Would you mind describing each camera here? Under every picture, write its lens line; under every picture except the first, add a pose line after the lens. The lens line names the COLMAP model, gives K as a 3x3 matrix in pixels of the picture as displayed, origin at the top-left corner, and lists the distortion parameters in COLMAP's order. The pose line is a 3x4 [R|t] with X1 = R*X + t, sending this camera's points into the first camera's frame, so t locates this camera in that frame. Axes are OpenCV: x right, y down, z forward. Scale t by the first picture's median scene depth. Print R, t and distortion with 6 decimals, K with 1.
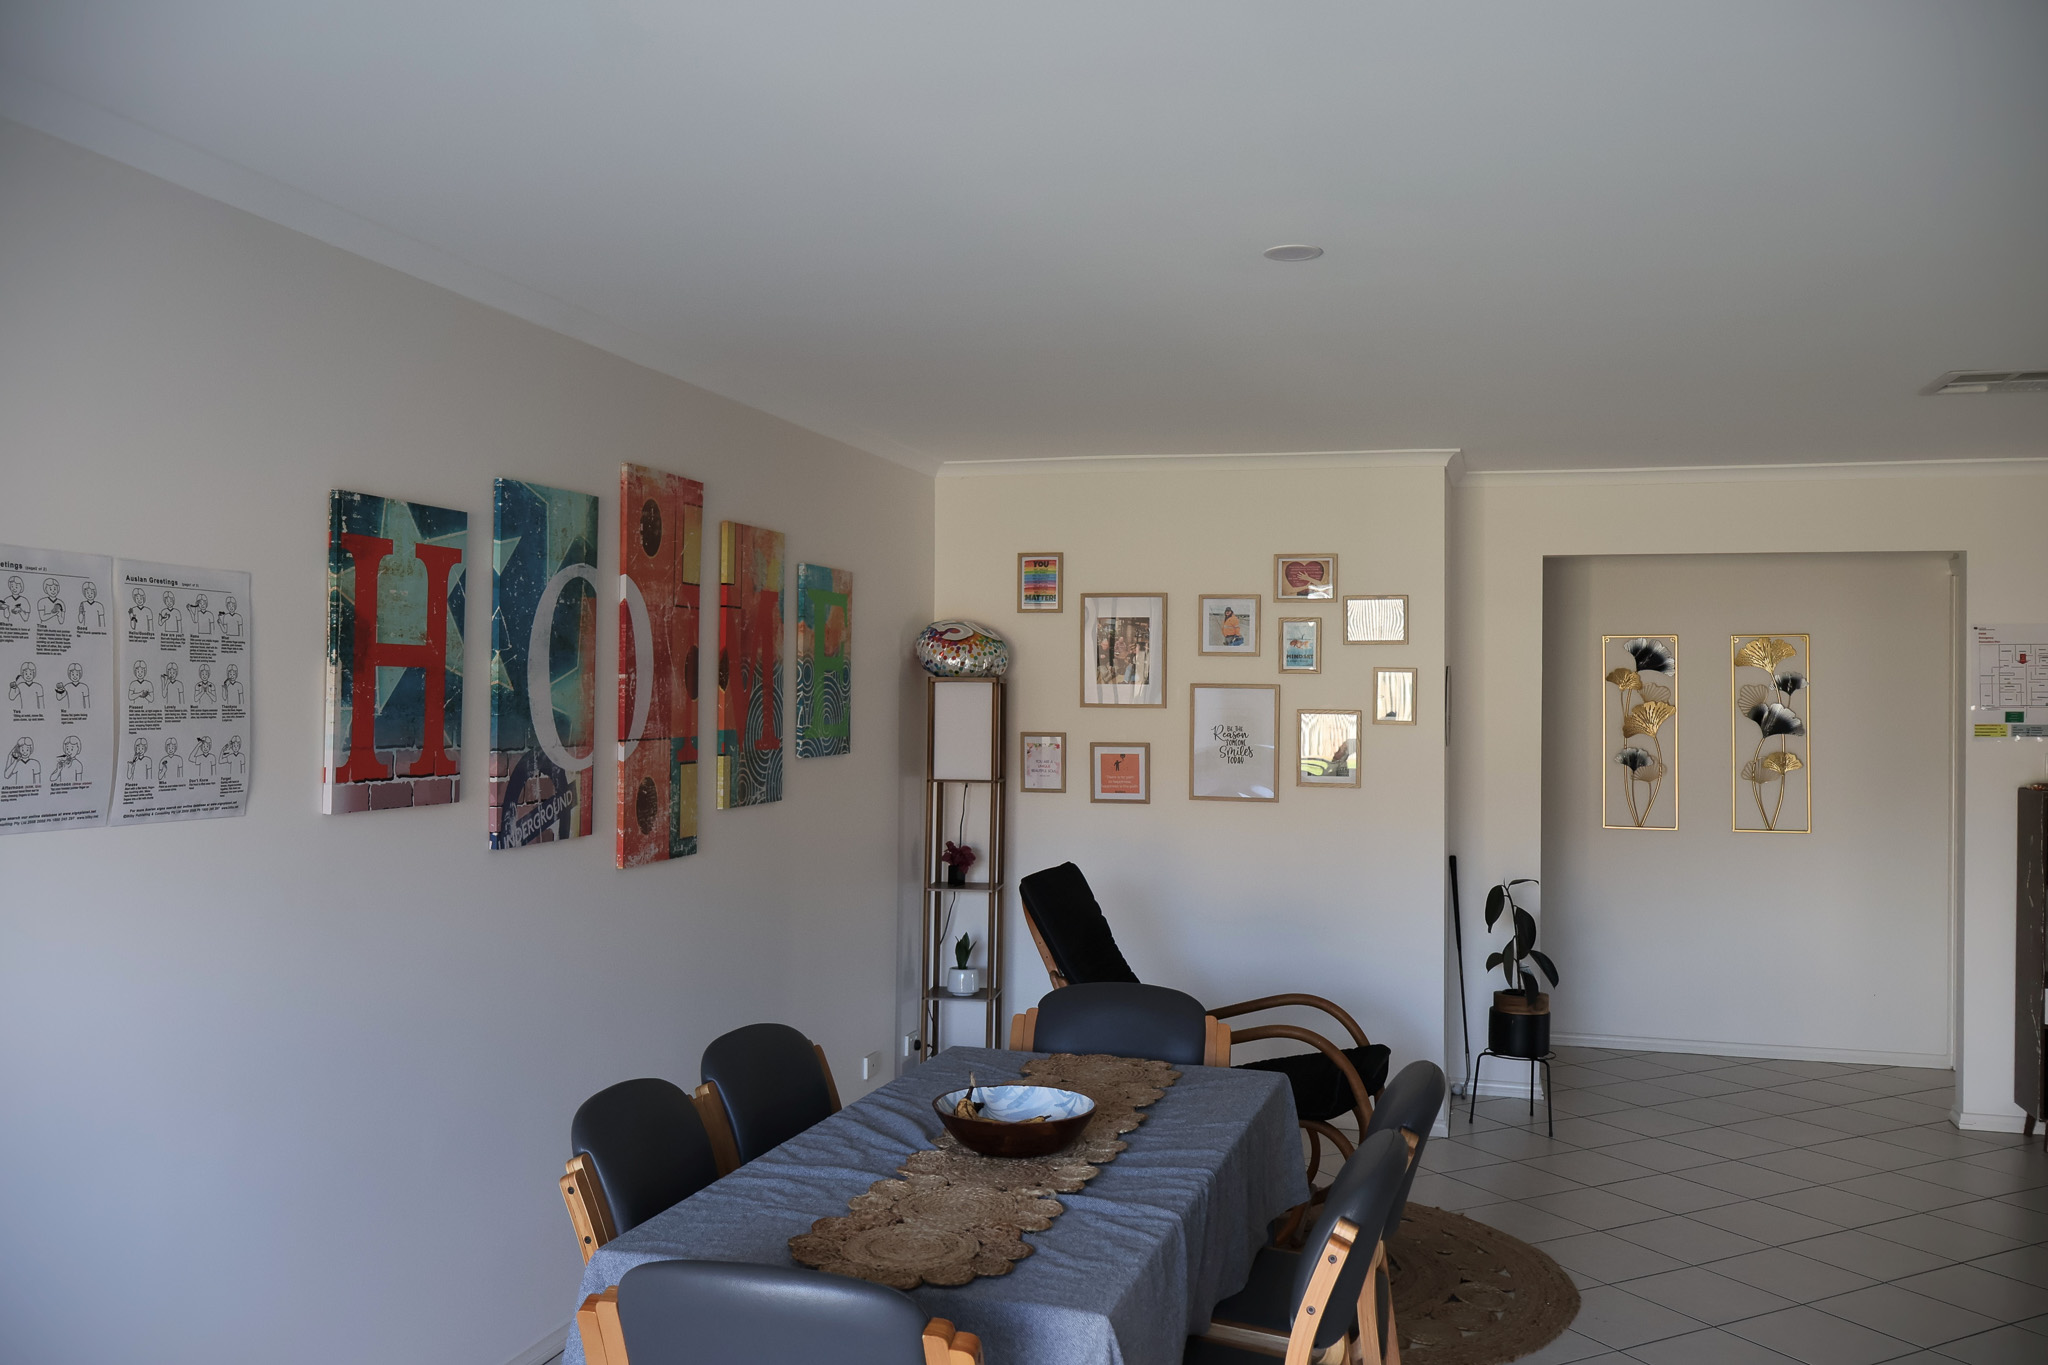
lens RADIAL K [[1701.3, 0, 1026.2], [0, 1701.3, 688.3], [0, 0, 1]] dist [0.001327, 0.006393]
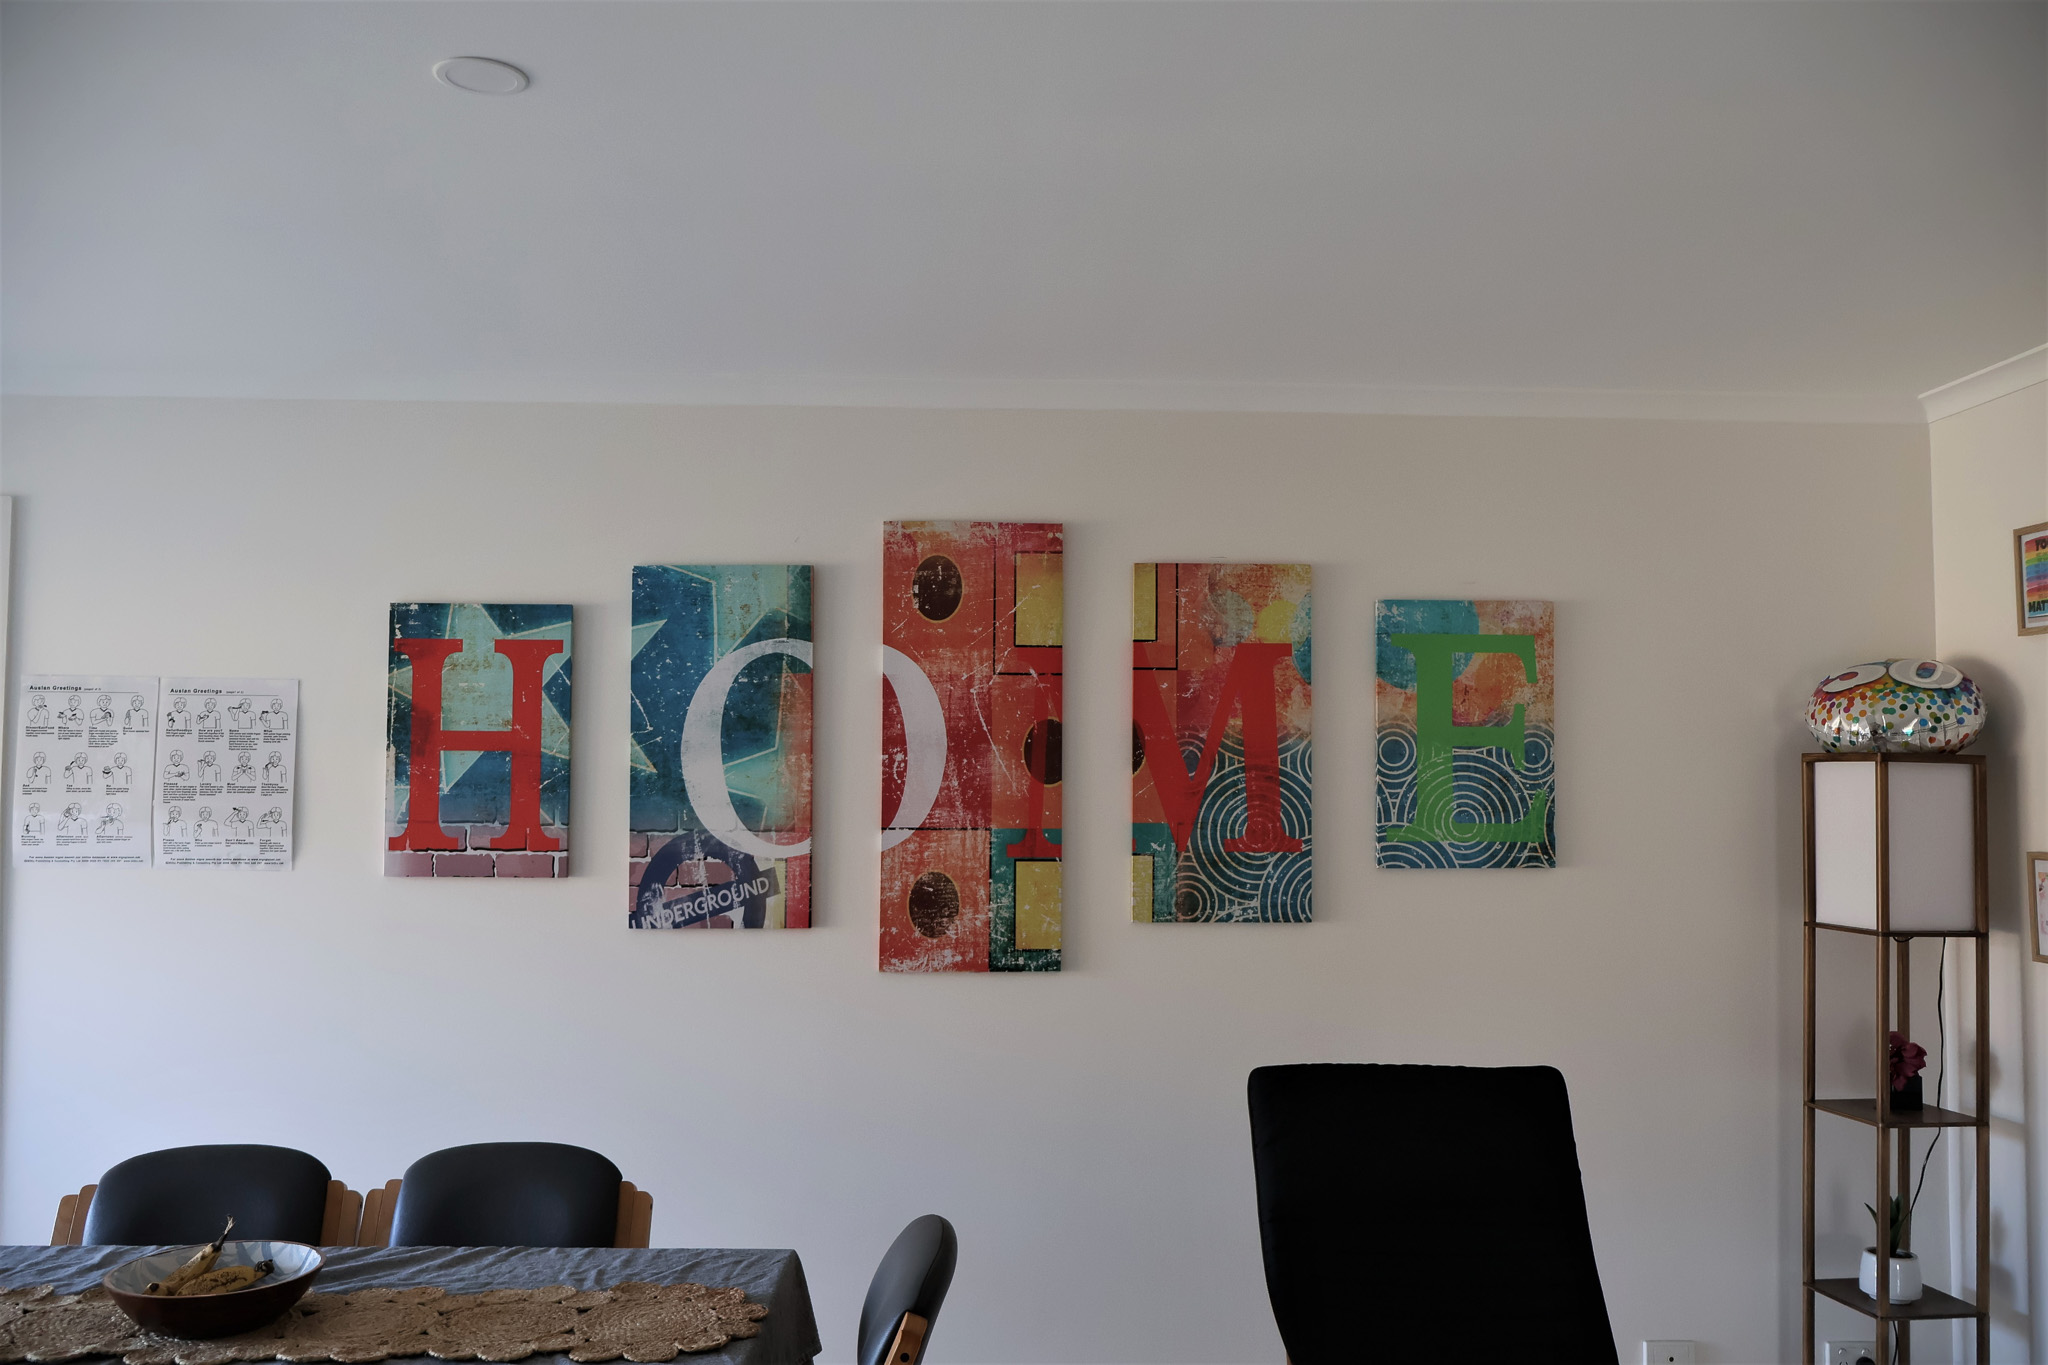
lens RADIAL K [[1701.3, 0, 1023.7], [0, 1701.3, 682.6], [0, 0, 1]] dist [0.001327, 0.006393]
pose [[0.306842, -0.043882, -0.950748, 0.634040], [-0.000761, 0.998925, -0.046351, -0.004705], [0.951760, 0.014946, 0.306478, 0.780569]]
